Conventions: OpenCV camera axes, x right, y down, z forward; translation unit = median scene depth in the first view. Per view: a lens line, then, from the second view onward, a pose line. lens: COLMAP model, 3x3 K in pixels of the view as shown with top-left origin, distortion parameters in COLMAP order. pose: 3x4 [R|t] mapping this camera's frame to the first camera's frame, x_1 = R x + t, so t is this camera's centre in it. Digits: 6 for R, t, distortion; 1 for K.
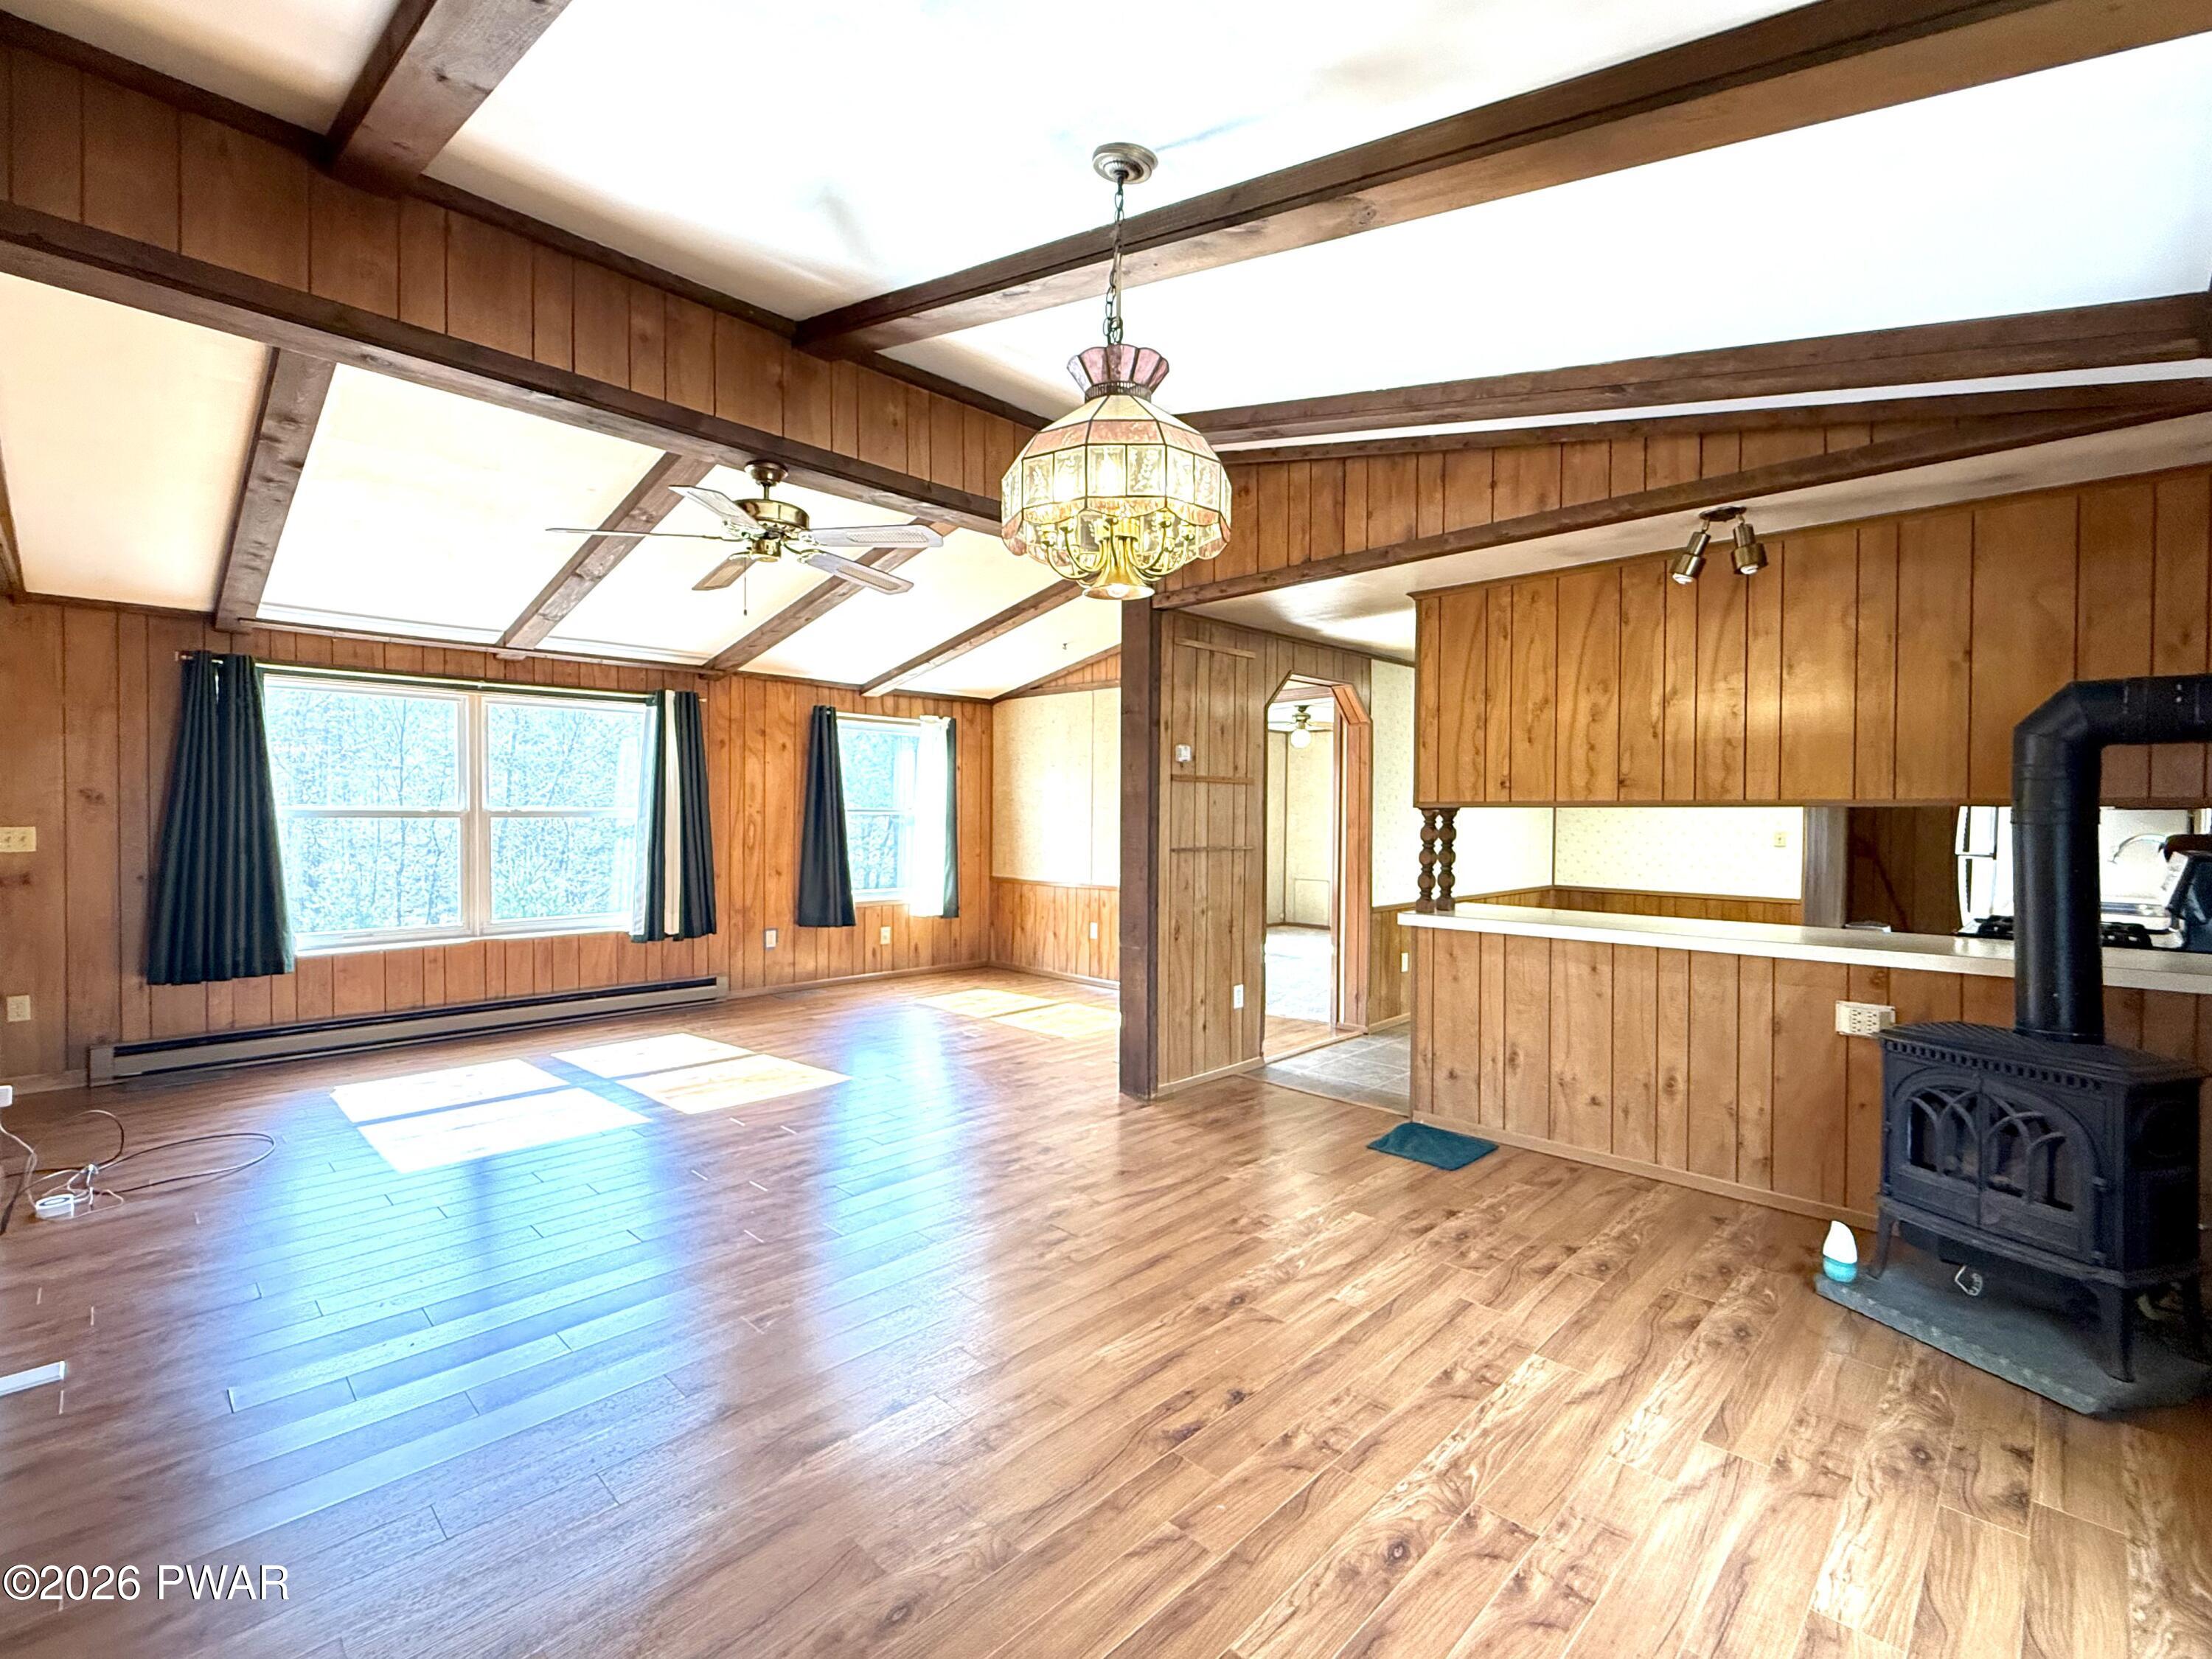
lens RADIAL K [[992.8, 0, 1107.5], [0, 992.8, 829.2], [0, 0, 1]] dist [-0.000059, -0.002825]
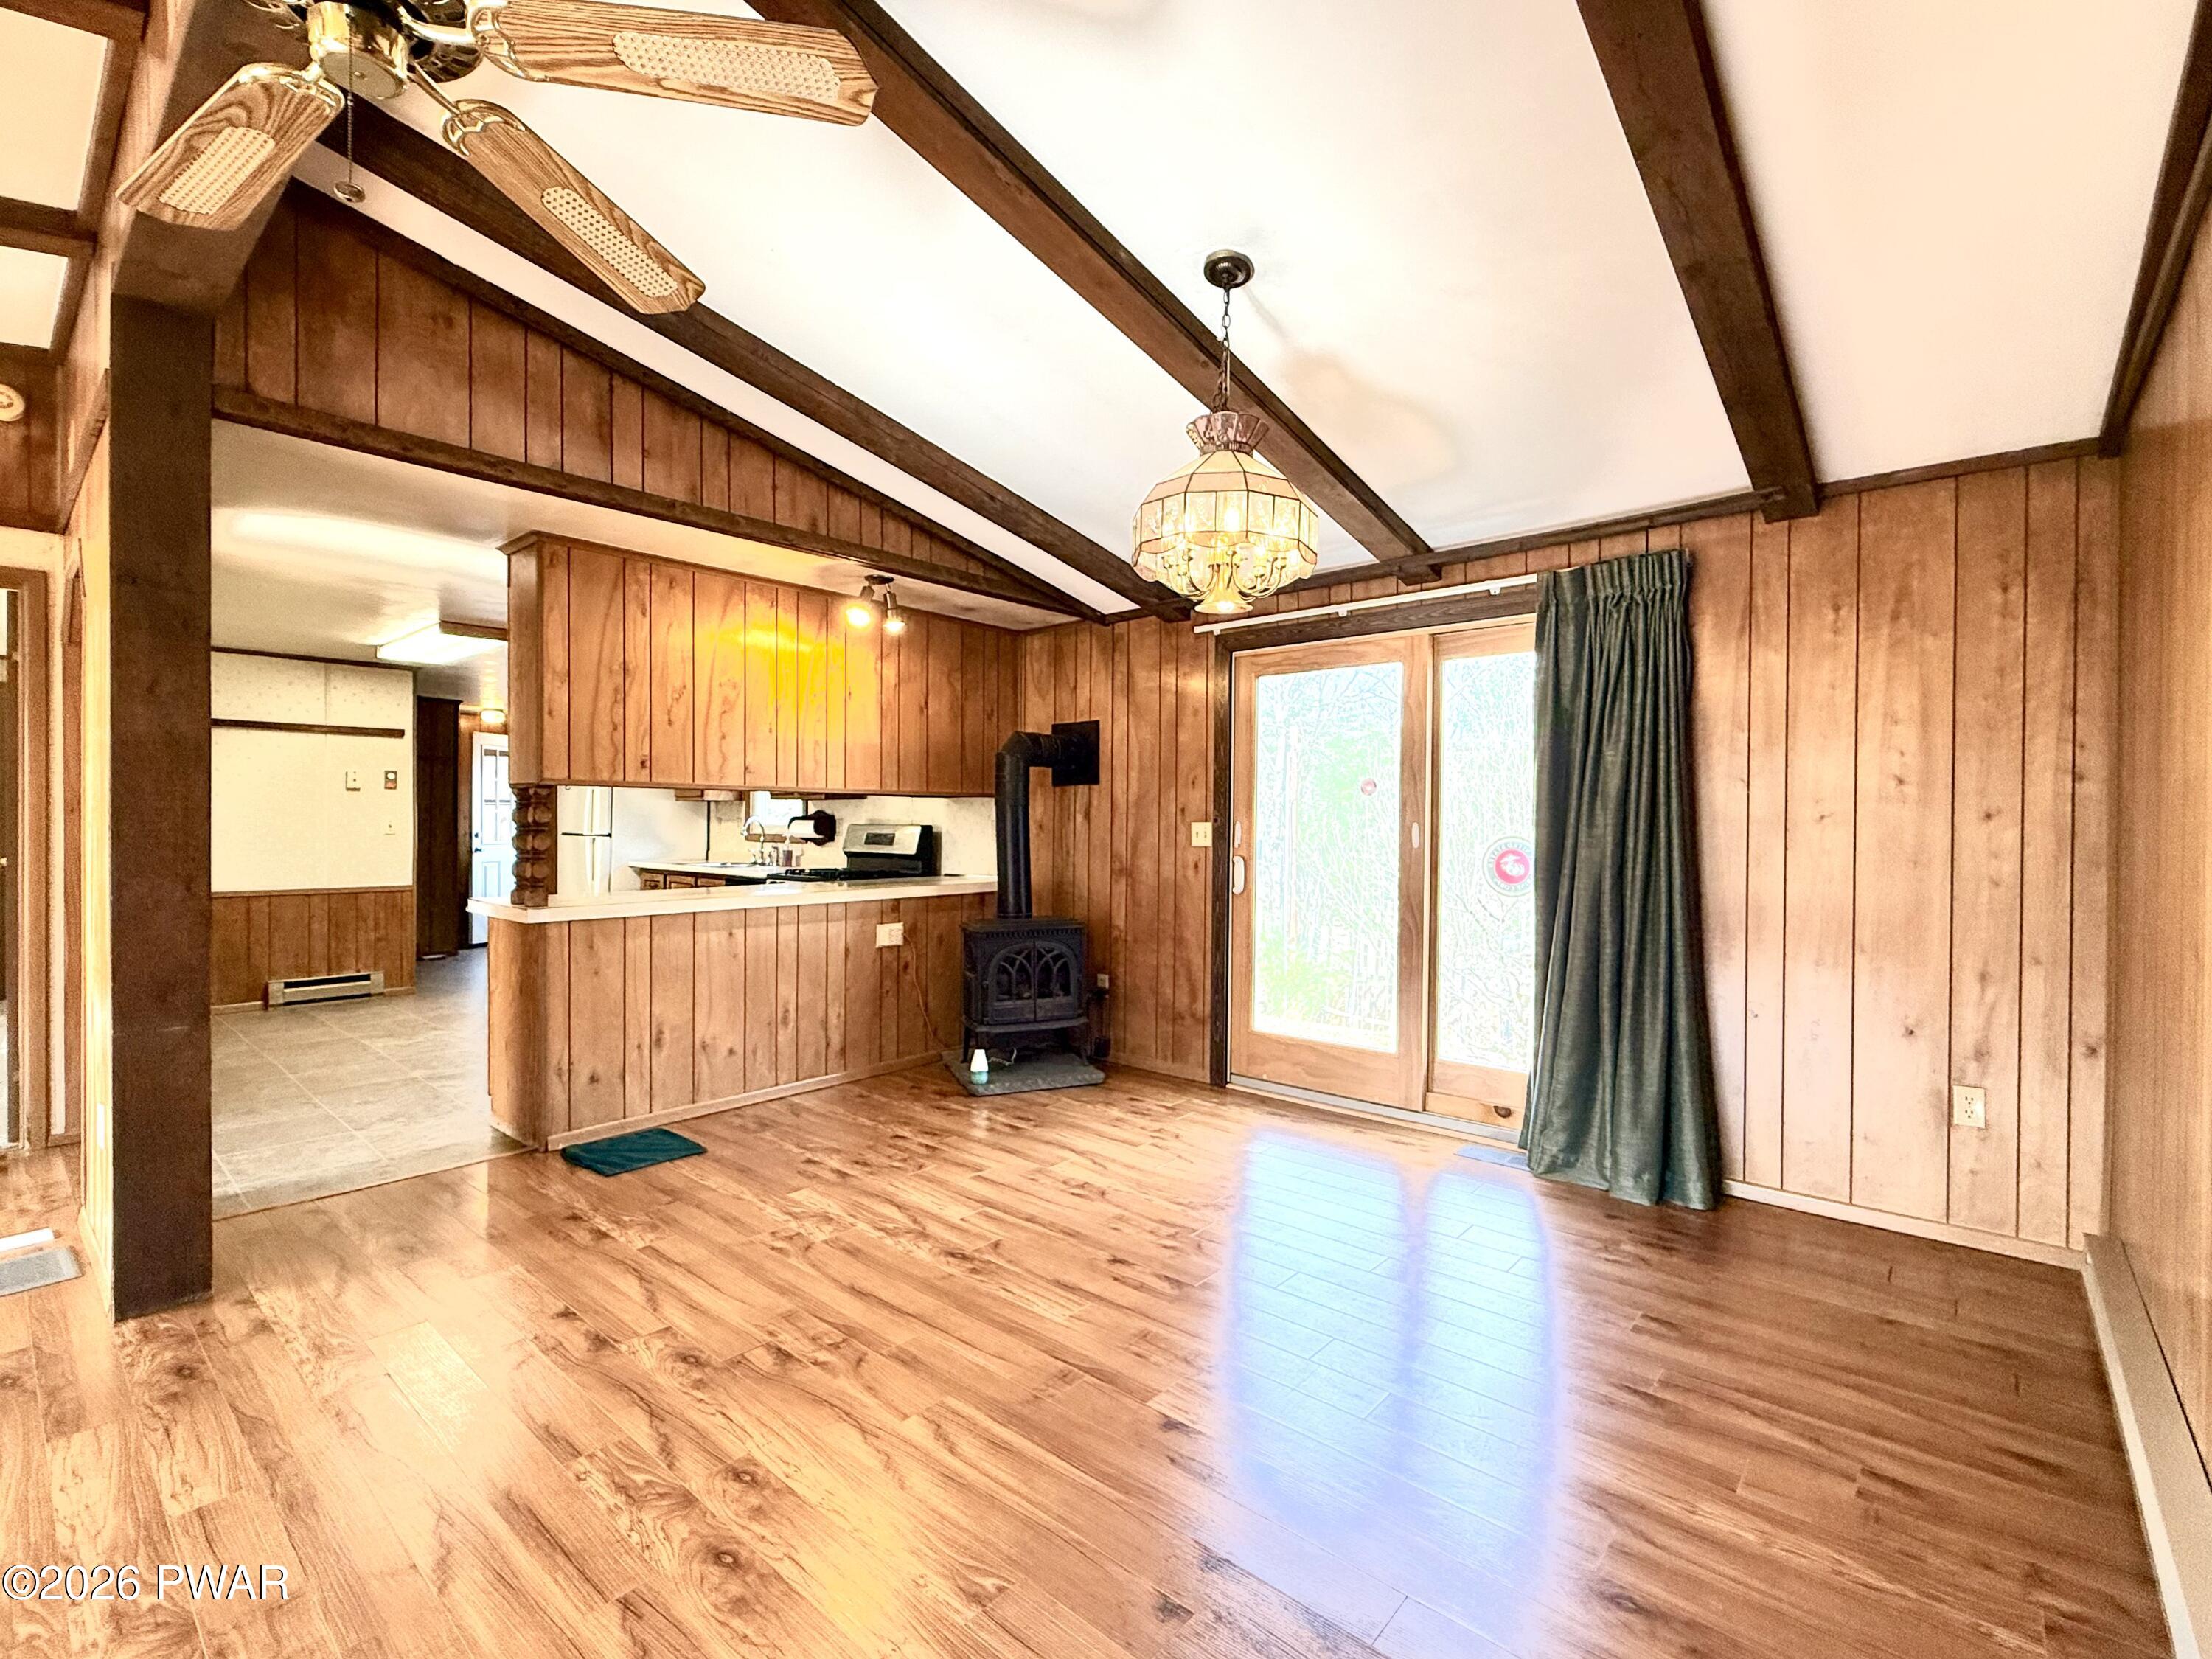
lens RADIAL K [[992.8, 0, 1098.7], [0, 992.8, 829.3], [0, 0, 1]] dist [-0.000059, -0.002825]
pose [[-0.064044, -0.012264, 0.997872, -0.775131], [0.008446, 0.999882, 0.012831, 0.014341], [-0.997911, 0.009249, -0.063933, 0.781308]]
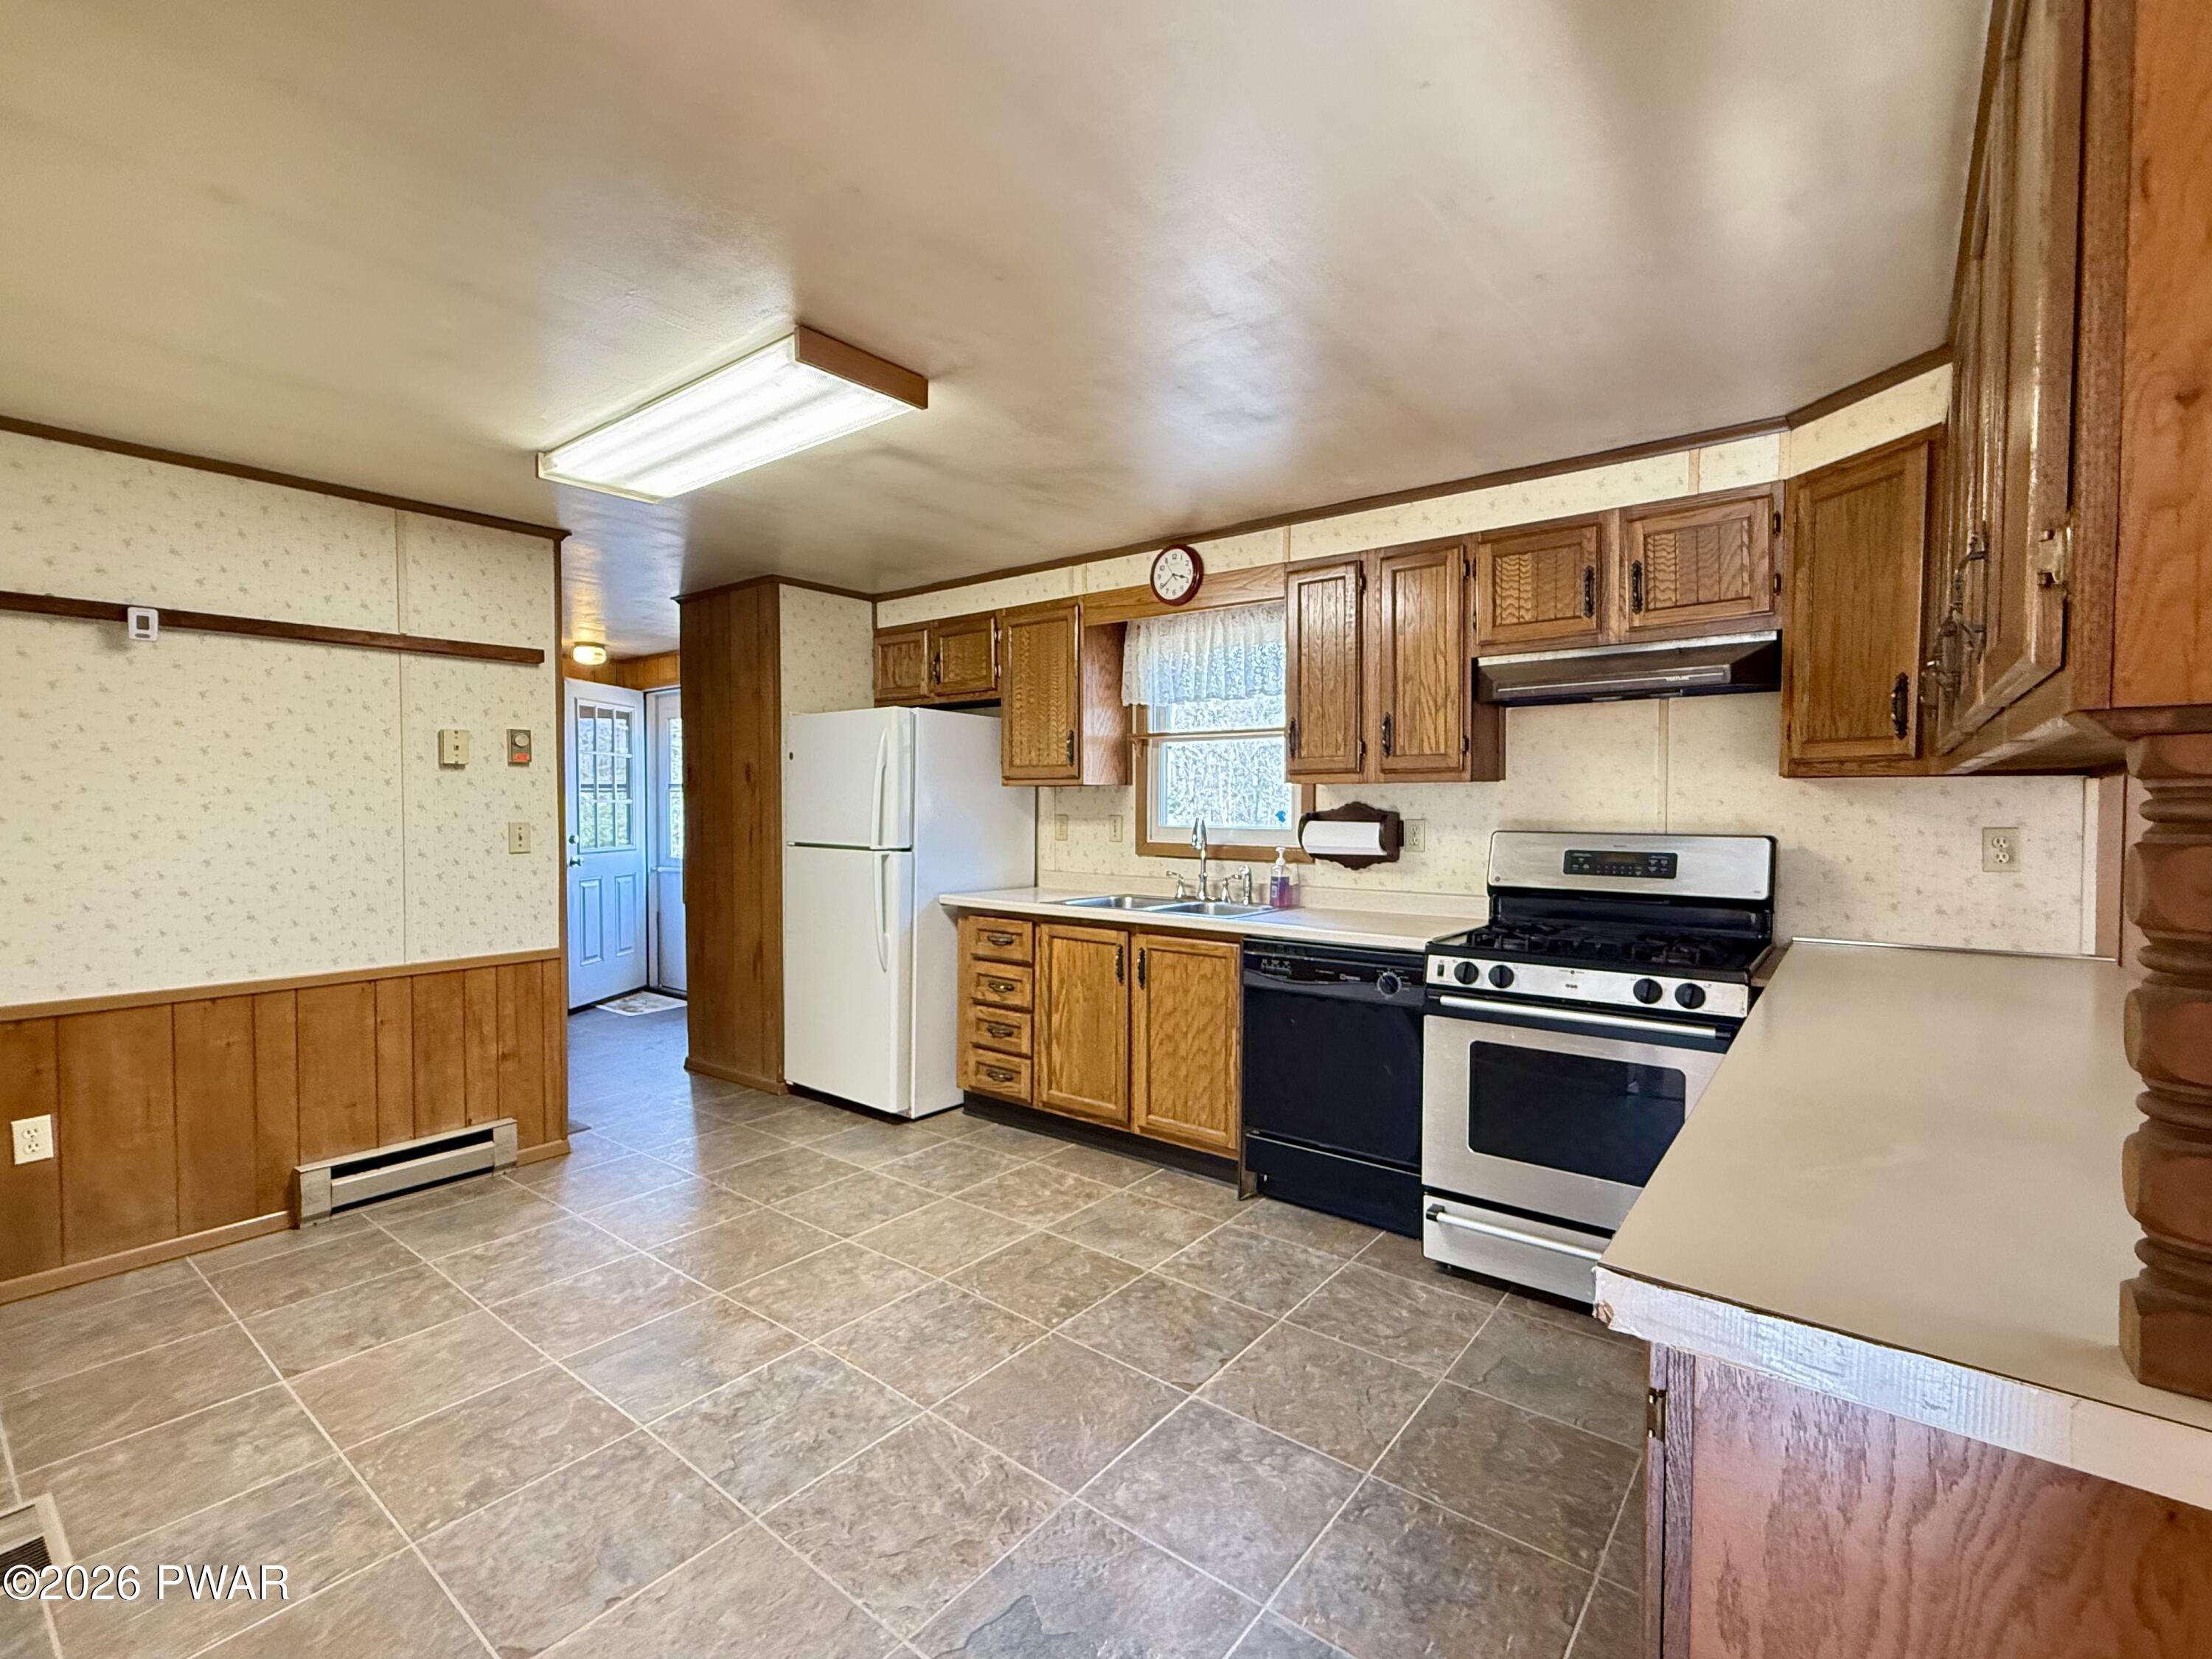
lens RADIAL K [[992.8, 0, 1100.2], [0, 992.8, 832.9], [0, 0, 1]] dist [-0.000059, -0.002825]
pose [[-0.116660, -0.034092, 0.992587, 0.294110], [0.013181, 0.999270, 0.035870, -0.014022], [-0.993084, 0.017267, -0.116125, 1.663745]]
